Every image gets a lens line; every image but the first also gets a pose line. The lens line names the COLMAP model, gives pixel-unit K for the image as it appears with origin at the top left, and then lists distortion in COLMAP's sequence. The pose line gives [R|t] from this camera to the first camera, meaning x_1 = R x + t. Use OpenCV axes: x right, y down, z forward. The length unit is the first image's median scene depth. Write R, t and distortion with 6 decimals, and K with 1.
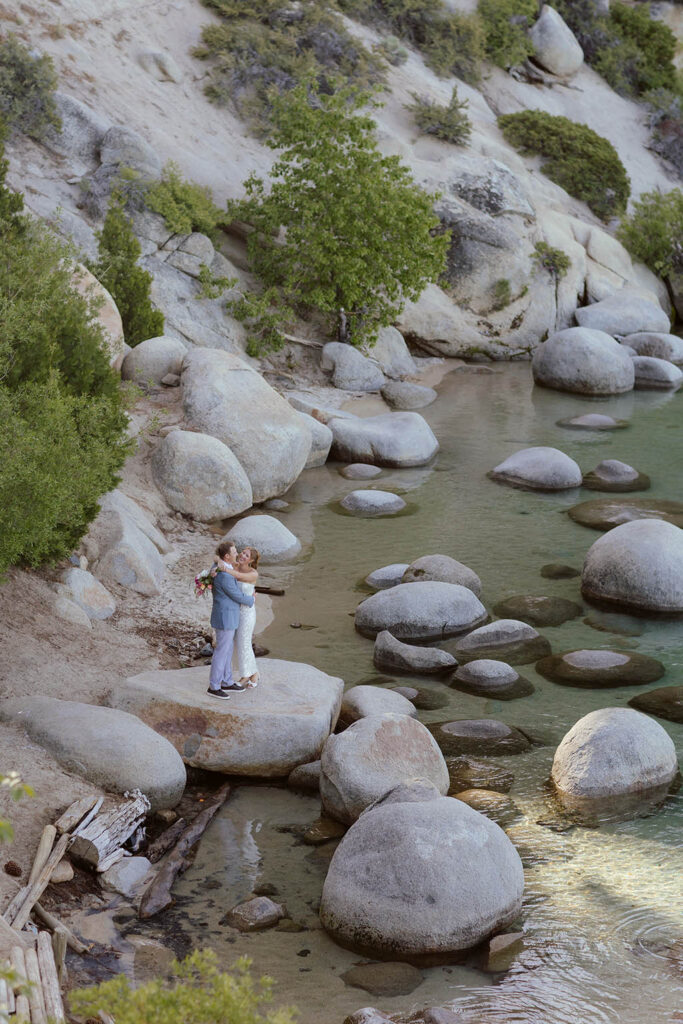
lens RADIAL K [[2570.3, 0, 336.9], [0, 2570.3, 512.6], [0, 0, 1]] dist [-0.053105, 0.000000]
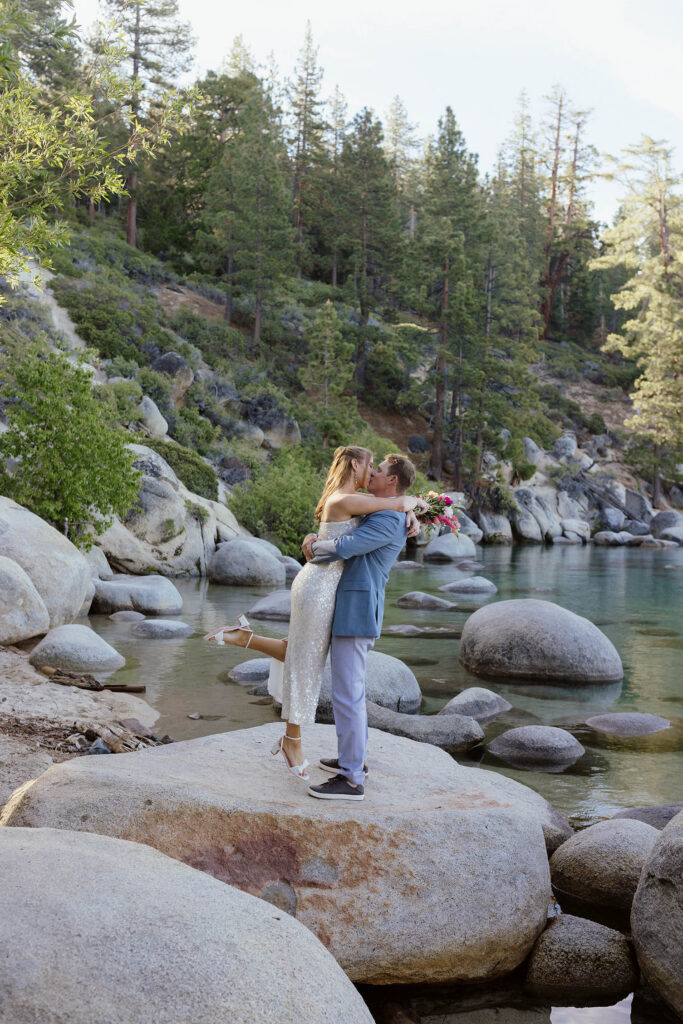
lens RADIAL K [[1066.8, 0, 350.9], [0, 1066.8, 487.7], [0, 0, 1]] dist [0.014860, 0.000000]
pose [[0.928884, 0.021386, 0.369752, -0.062243], [0.072637, 0.968425, -0.238489, 0.039825], [-0.363178, 0.248387, 0.898001, 0.491859]]
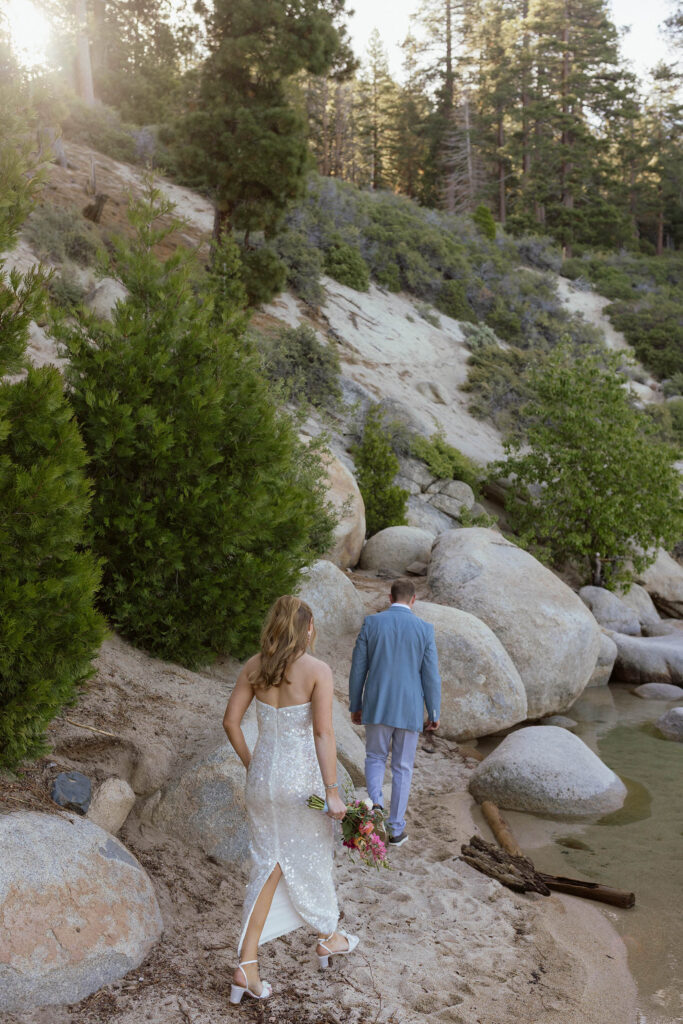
lens RADIAL K [[979.5, 0, 337.8], [0, 979.5, 513.3], [0, 0, 1]] dist [0.004355, 0.000000]
pose [[0.982379, 0.001455, -0.186892, -0.027676], [-0.049217, 0.966688, -0.251182, 0.009760], [0.180301, 0.255954, 0.949726, 0.610917]]
